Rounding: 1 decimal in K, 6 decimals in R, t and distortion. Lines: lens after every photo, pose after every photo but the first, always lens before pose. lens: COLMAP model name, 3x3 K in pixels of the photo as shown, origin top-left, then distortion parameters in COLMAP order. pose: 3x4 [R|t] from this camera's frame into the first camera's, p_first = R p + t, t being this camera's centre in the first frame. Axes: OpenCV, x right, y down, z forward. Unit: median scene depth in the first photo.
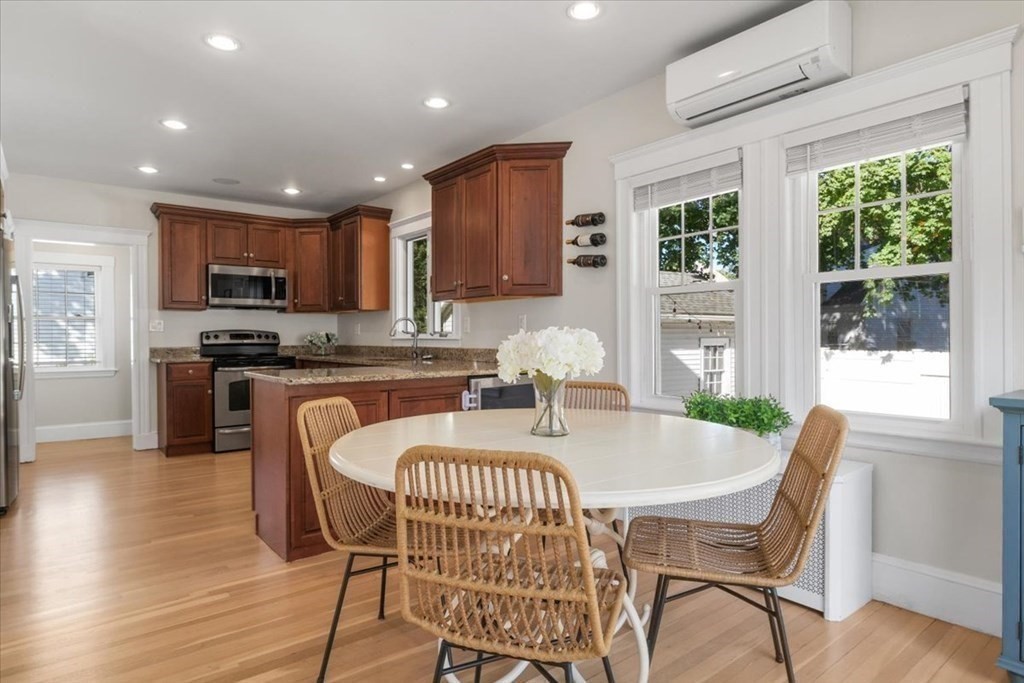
lens RADIAL K [[580.0, 0, 512.0], [0, 580.0, 341.5], [0, 0, 1]] dist [0.003778, -0.001455]
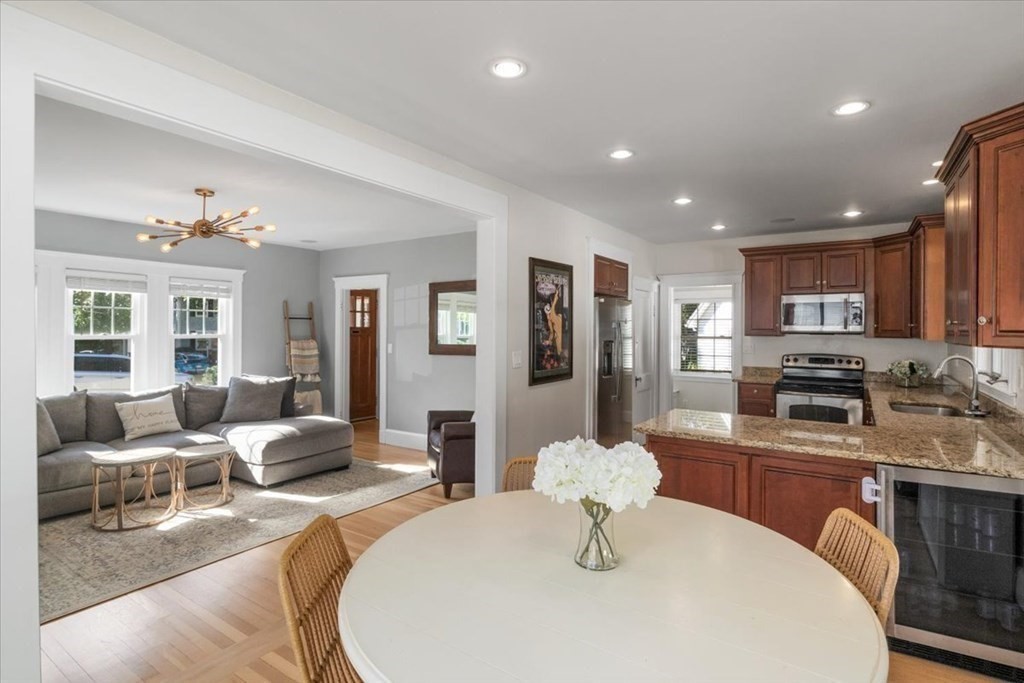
lens RADIAL K [[512.4, 0, 516.2], [0, 512.4, 327.9], [0, 0, 1]] dist [-0.006065, -0.000833]
pose [[0.308268, 0.004565, -0.951289, 0.251780], [-0.014818, 0.999890, -0.000003, -0.063405], [0.951184, 0.014097, 0.308302, 0.217369]]
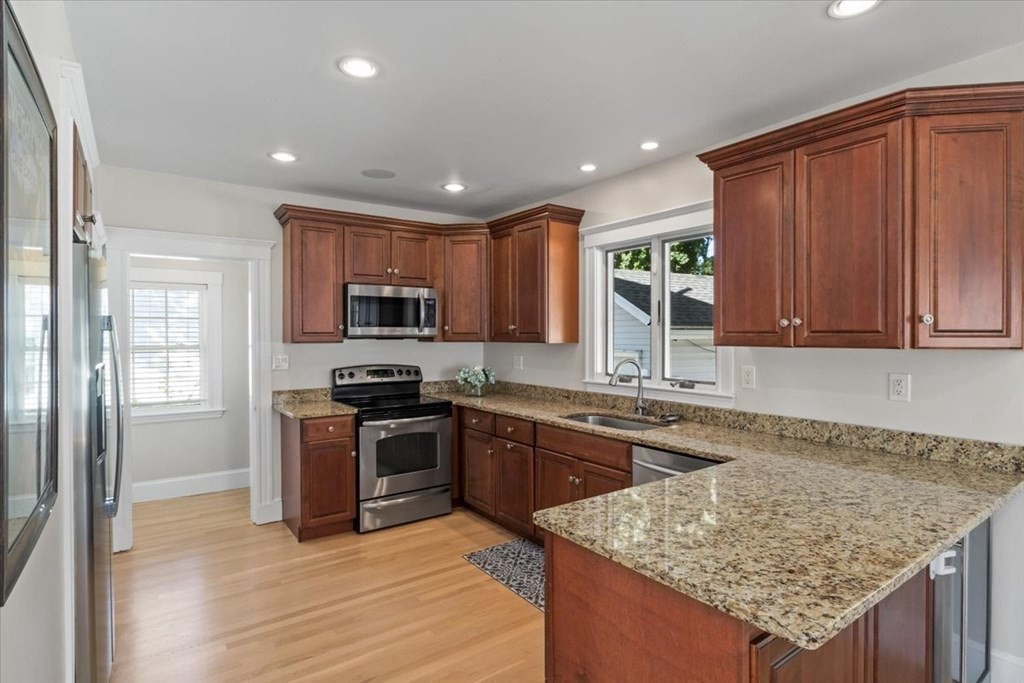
lens RADIAL K [[528.0, 0, 516.2], [0, 528.0, 336.4], [0, 0, 1]] dist [-0.006588, -0.000199]
pose [[0.998996, 0.001166, -0.044785, -0.267415], [-0.001336, 0.999992, -0.003768, -0.060940], [0.044781, 0.003824, 0.998990, 0.310826]]
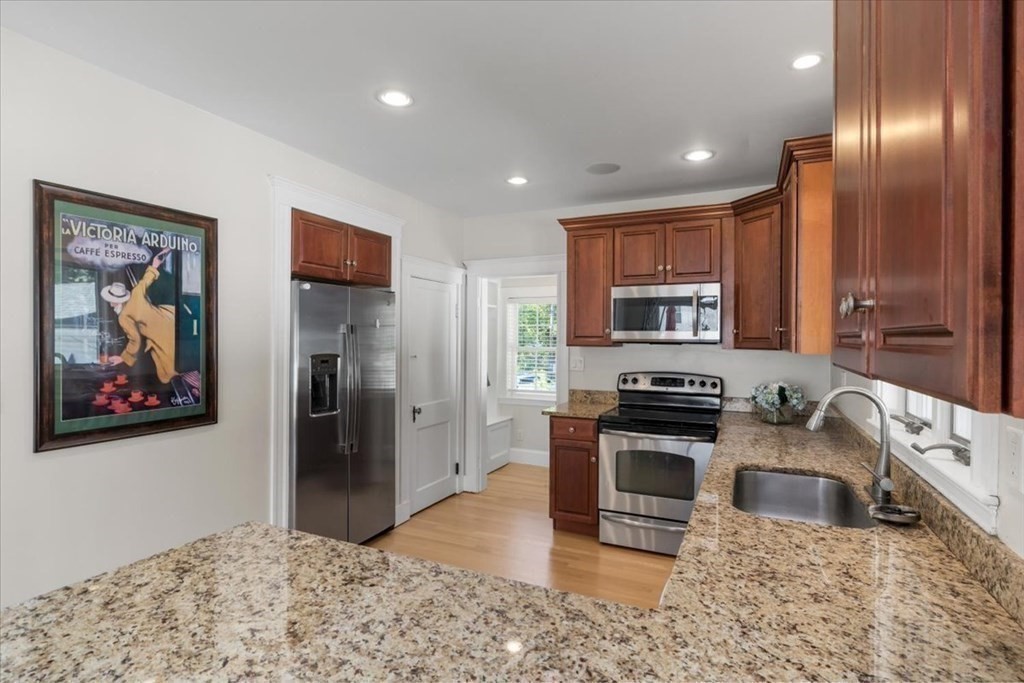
lens RADIAL K [[510.0, 0, 515.7], [0, 510.0, 339.8], [0, 0, 1]] dist [-0.013984, -0.000510]
pose [[0.448891, 0.008908, -0.893542, 0.015192], [-0.016787, 0.999858, 0.001535, -0.063049], [0.893429, 0.014310, 0.448977, 0.590954]]
